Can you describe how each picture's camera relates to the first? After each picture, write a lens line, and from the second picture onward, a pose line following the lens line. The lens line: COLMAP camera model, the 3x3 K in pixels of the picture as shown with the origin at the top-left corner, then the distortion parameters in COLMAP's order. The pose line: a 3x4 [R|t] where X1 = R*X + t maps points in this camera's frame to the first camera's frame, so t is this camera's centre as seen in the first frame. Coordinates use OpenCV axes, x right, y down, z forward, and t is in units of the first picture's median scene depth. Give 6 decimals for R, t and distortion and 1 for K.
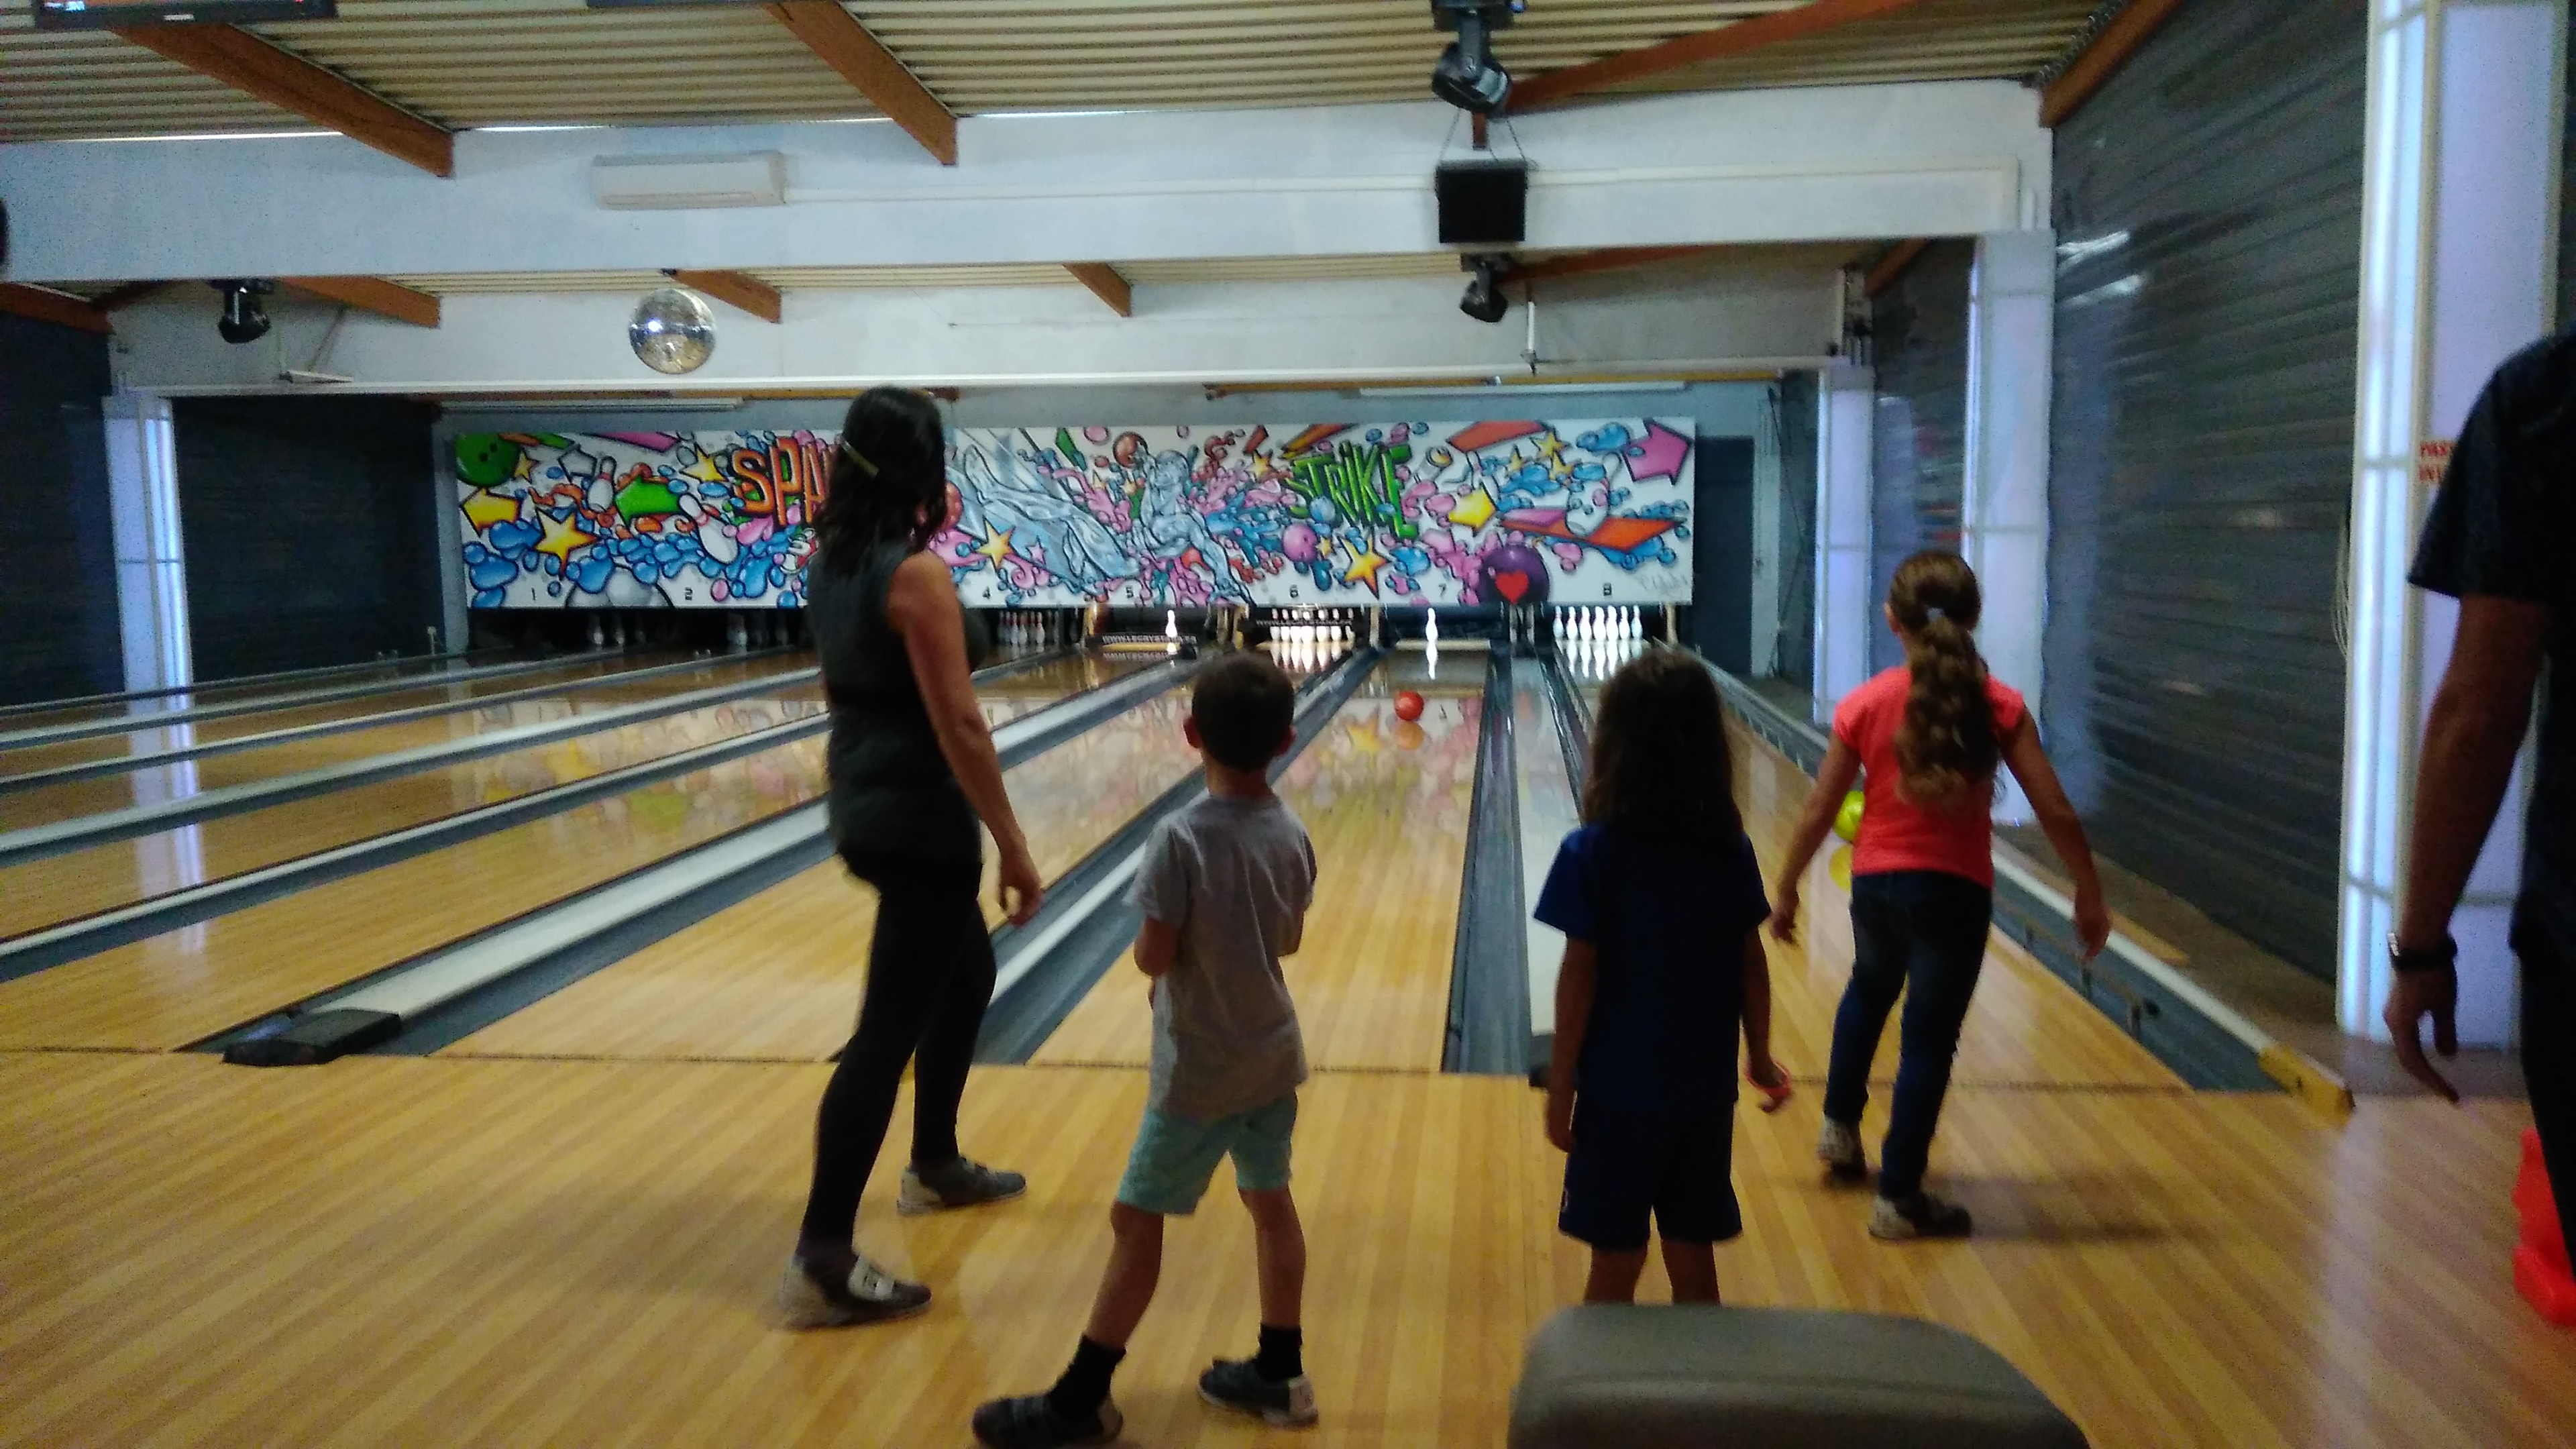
lens RADIAL K [[2017.8, 0, 1282.9], [0, 2017.8, 734.2], [0, 0, 1]] dist [0.096926, -0.167814]
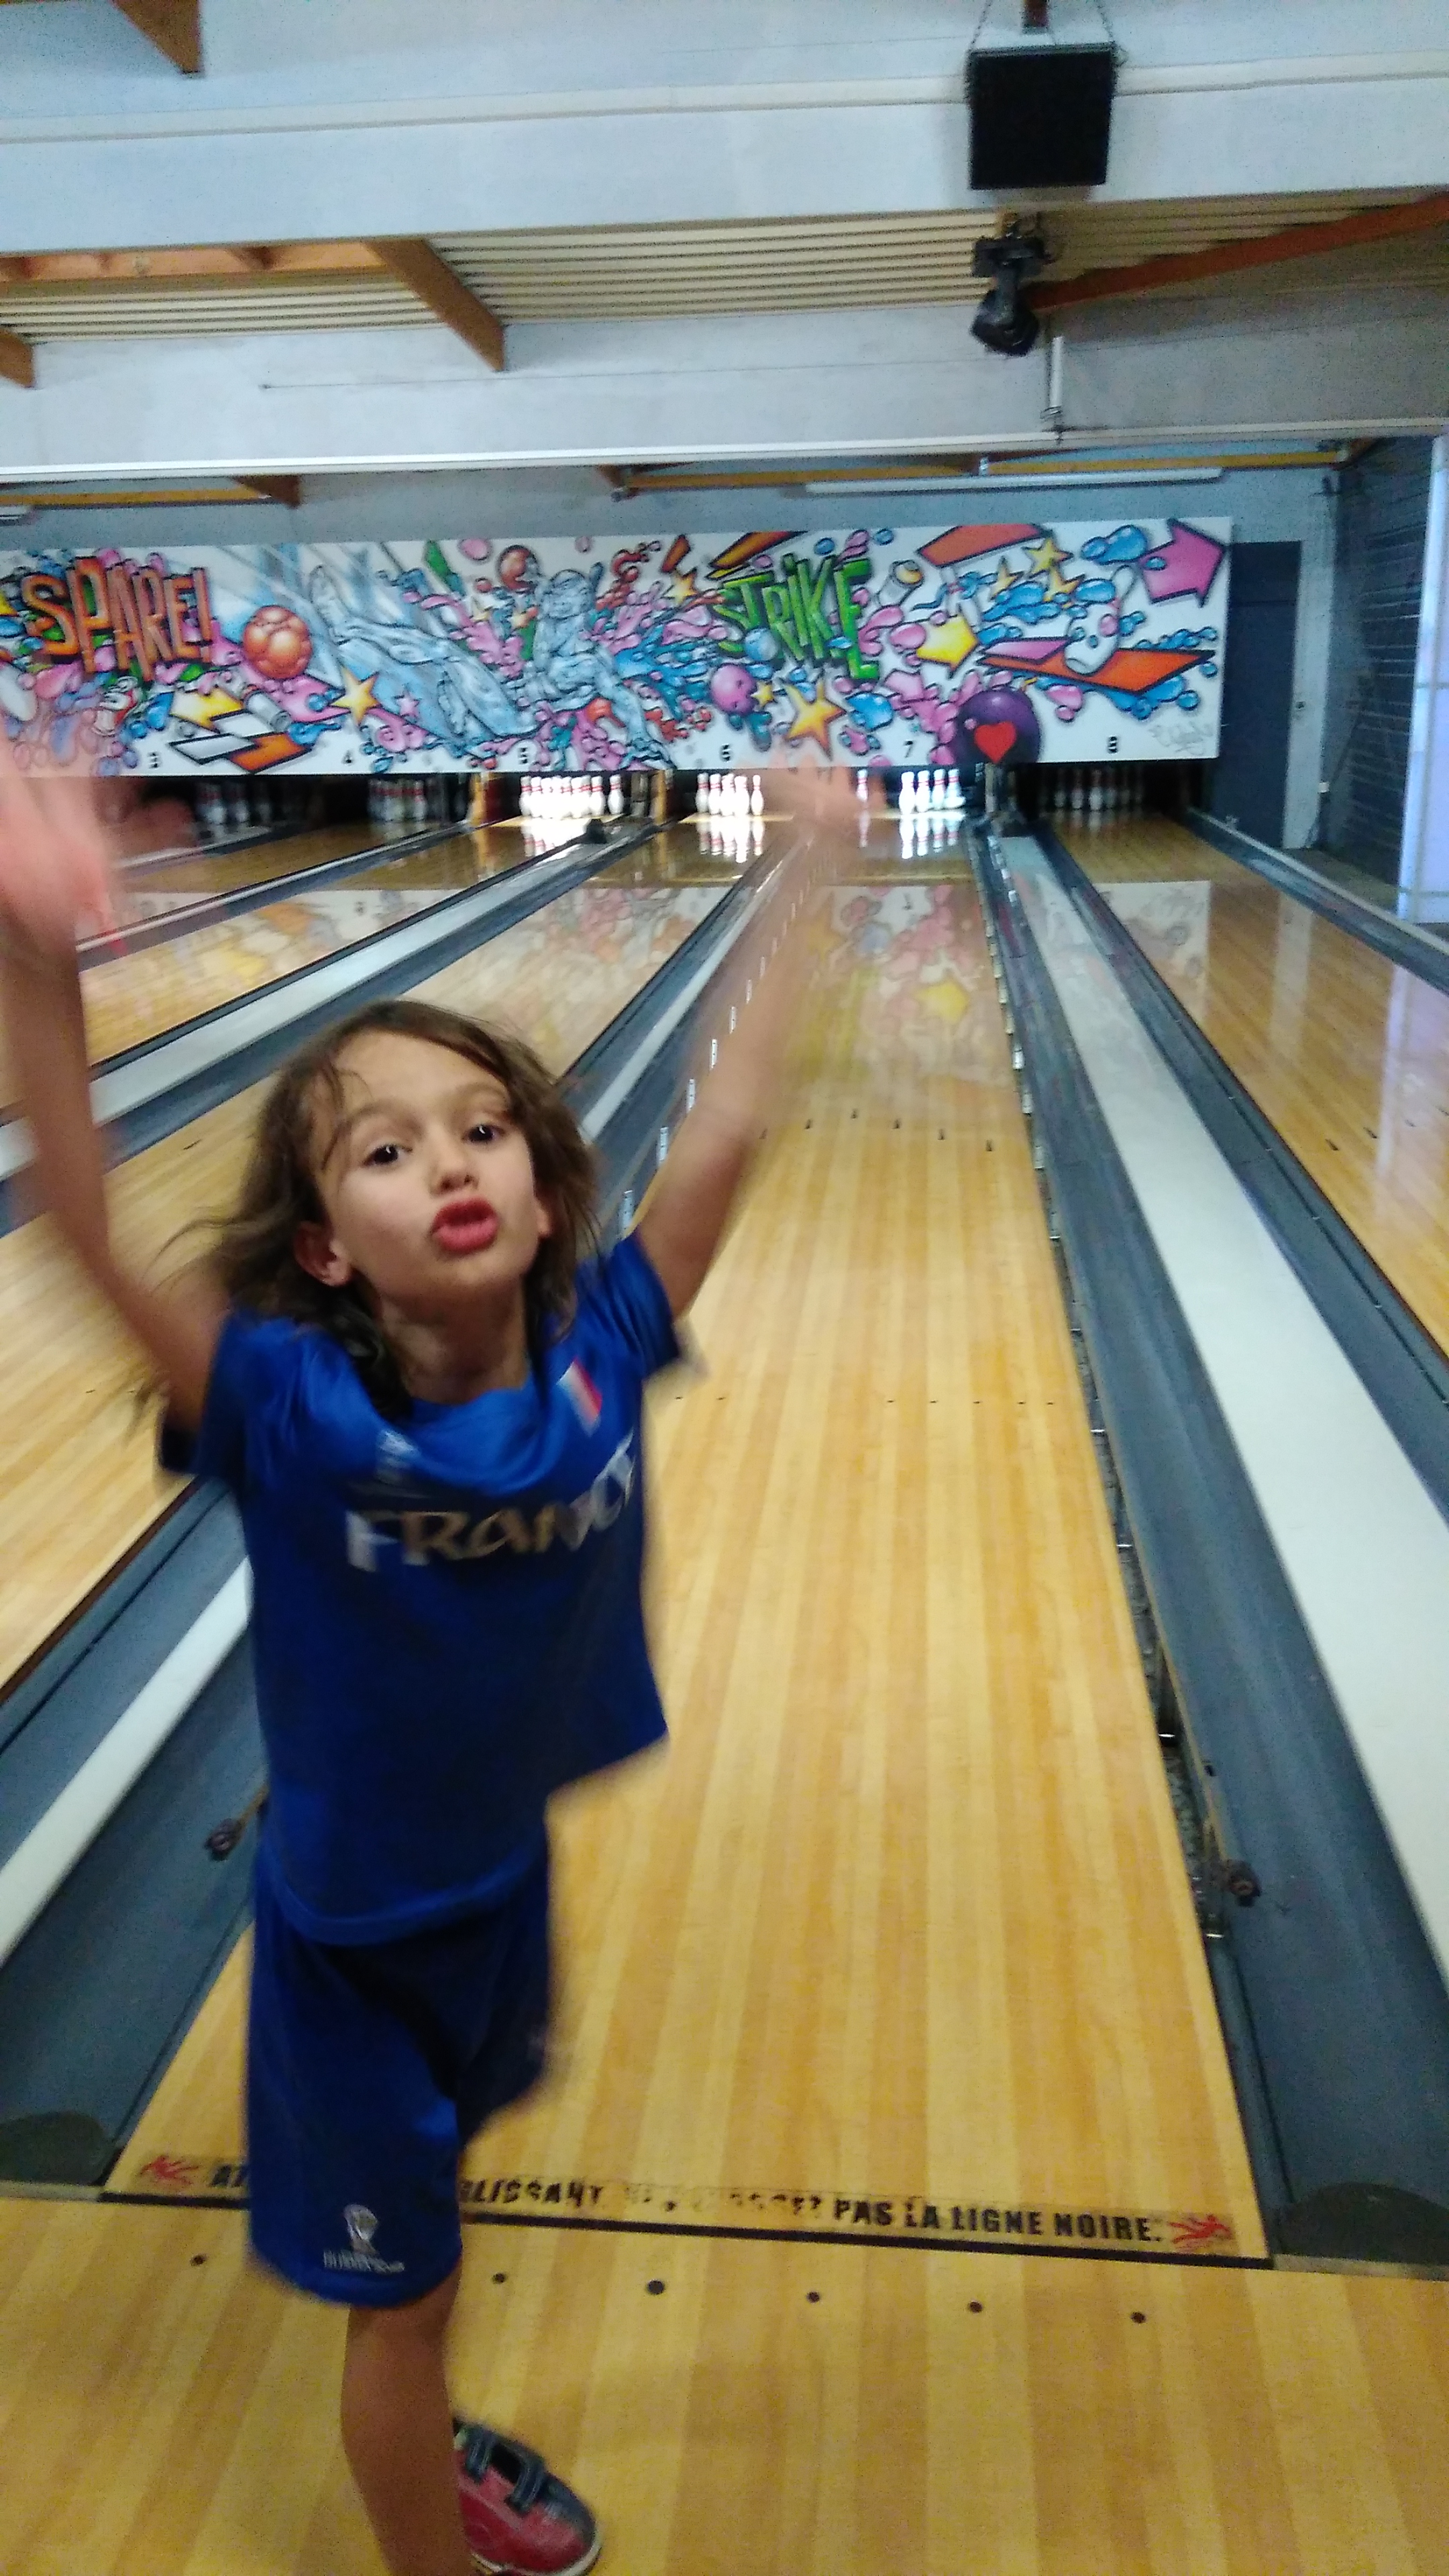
lens RADIAL K [[1991.7, 0, 718.0], [0, 1991.7, 1292.6], [0, 0, 1]] dist [0.096441, -0.163777]
pose [[0.999900, -0.013482, 0.004289, -0.004205], [0.012375, 0.980394, 0.196658, -0.016231], [-0.006857, -0.196585, 0.980463, 0.169208]]
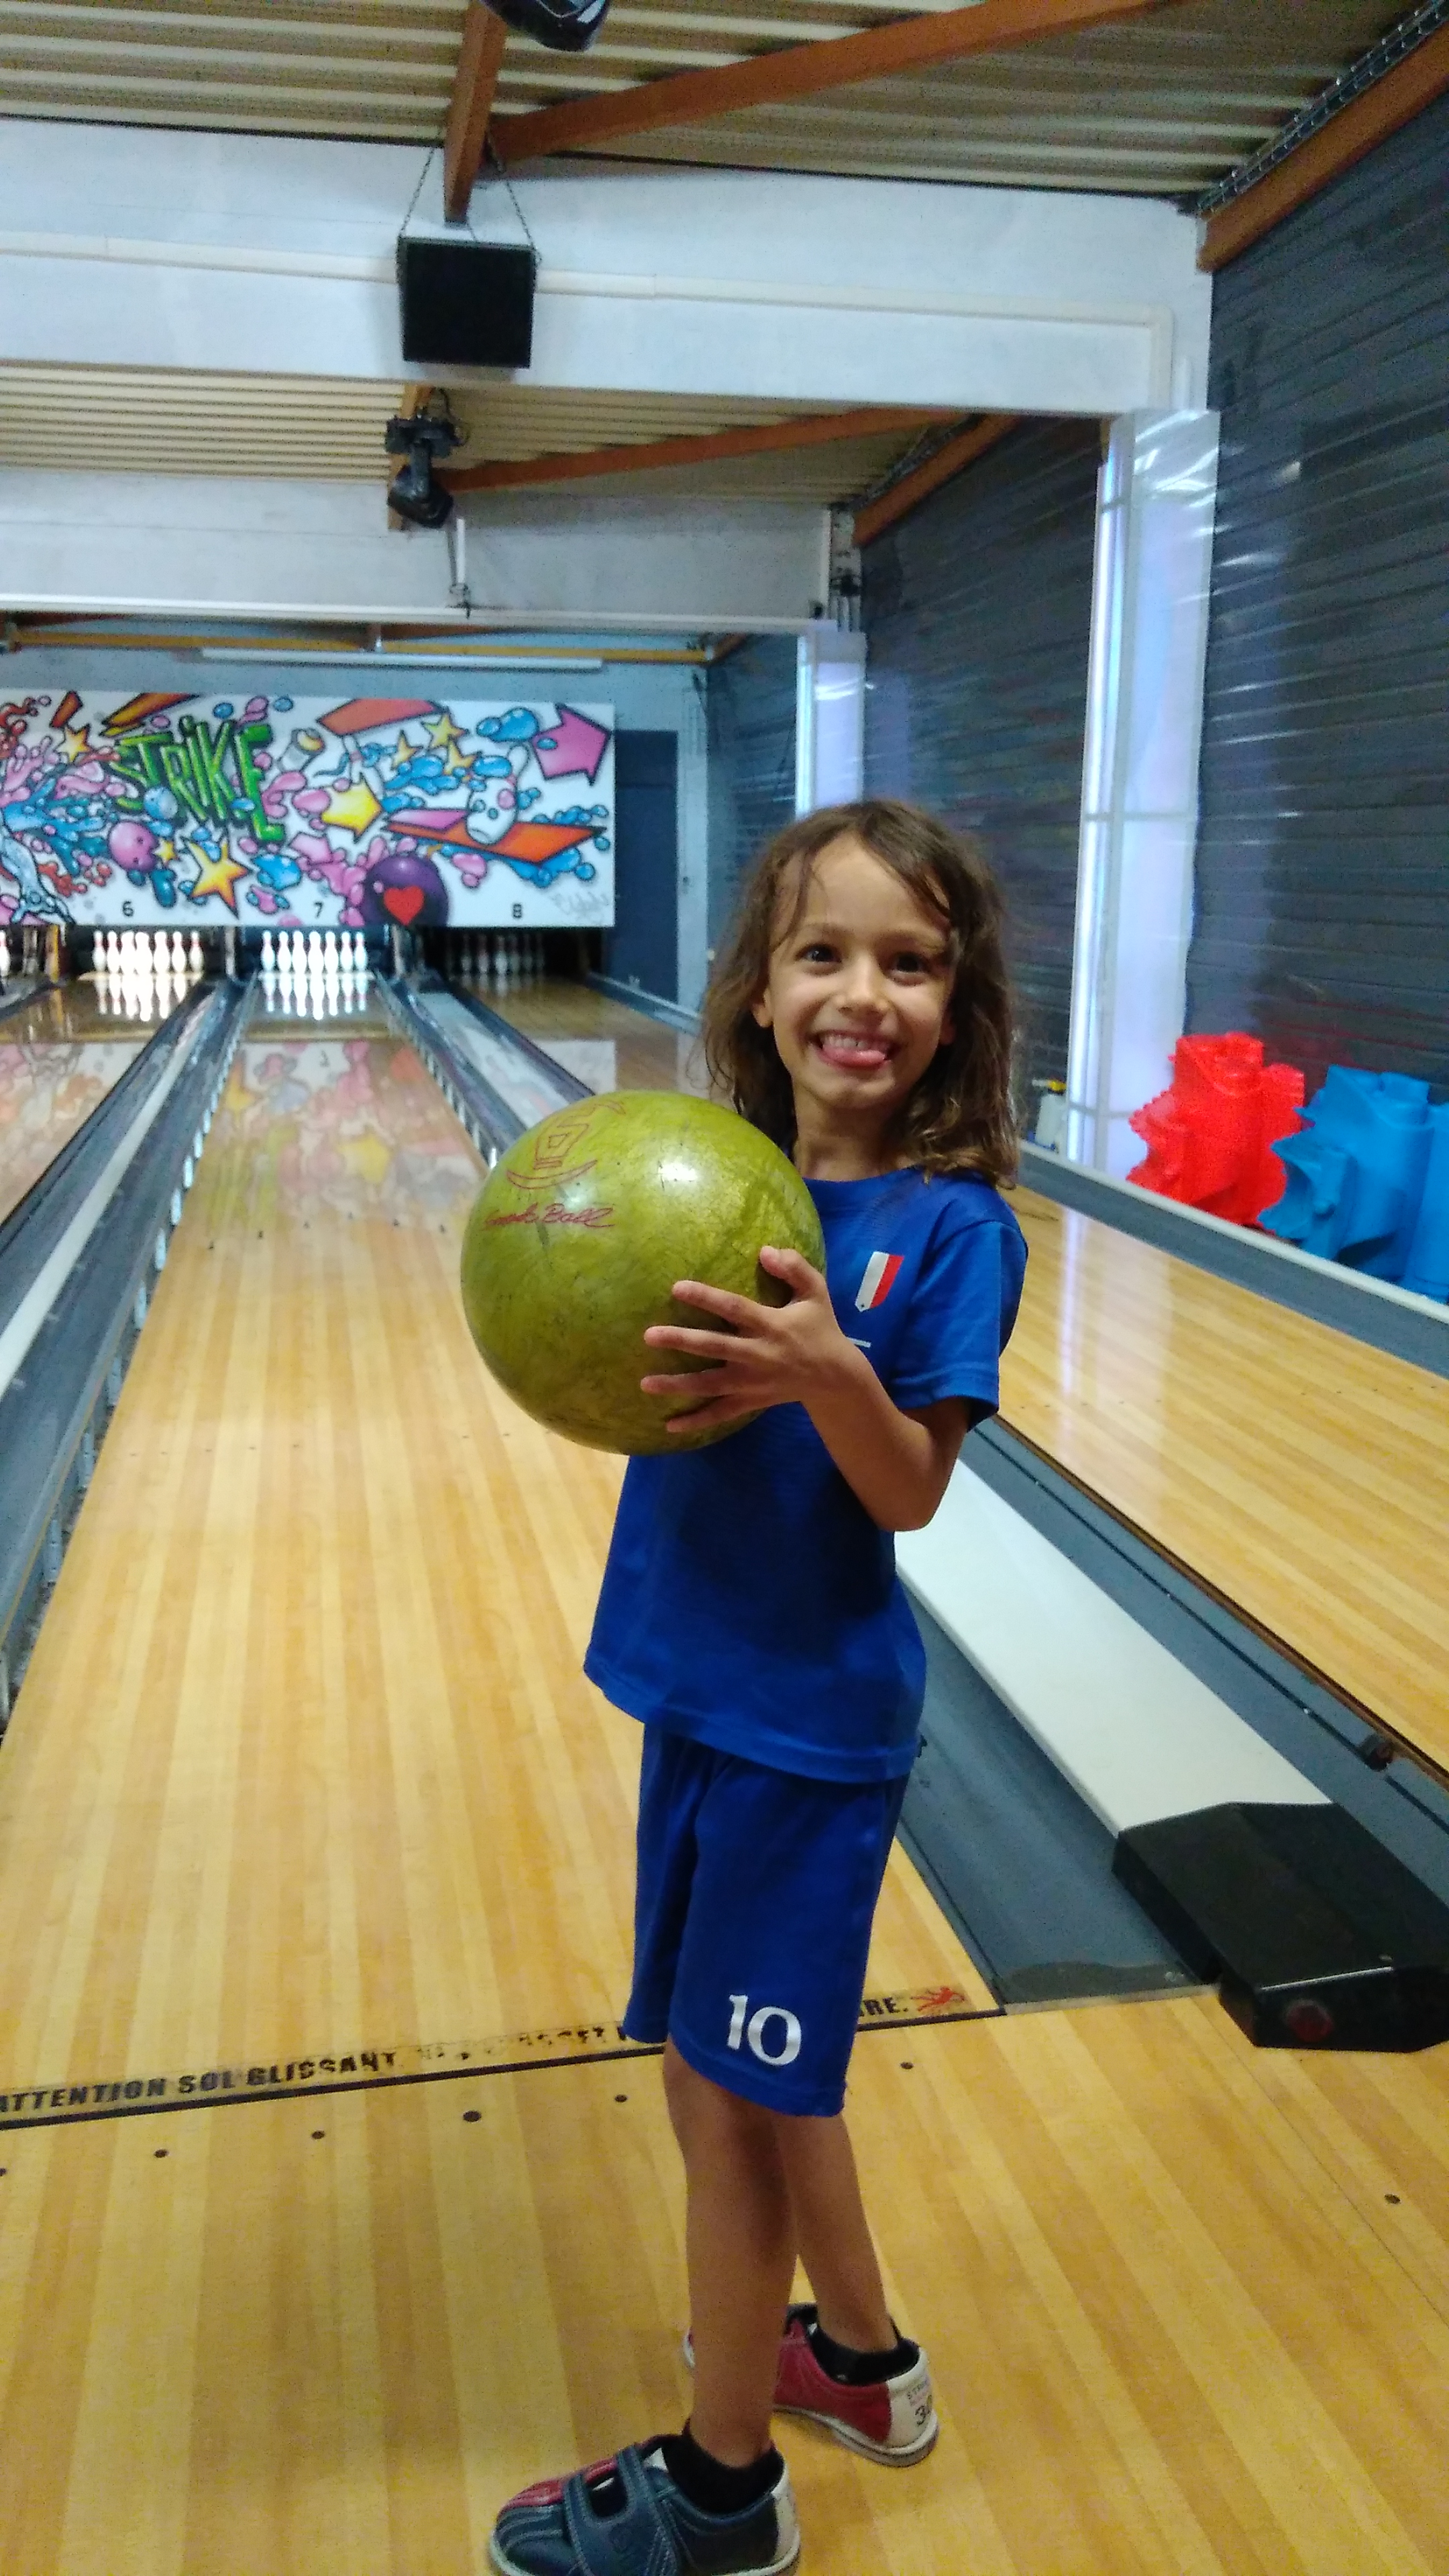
lens RADIAL K [[2017.8, 0, 717.1], [0, 2017.8, 1276.7], [0, 0, 1]] dist [0.096926, -0.167814]
pose [[0.952362, -0.047763, 0.301208, -0.022132], [0.017468, 0.994581, 0.102483, -0.004425], [-0.304470, -0.092339, 0.948036, 0.158944]]
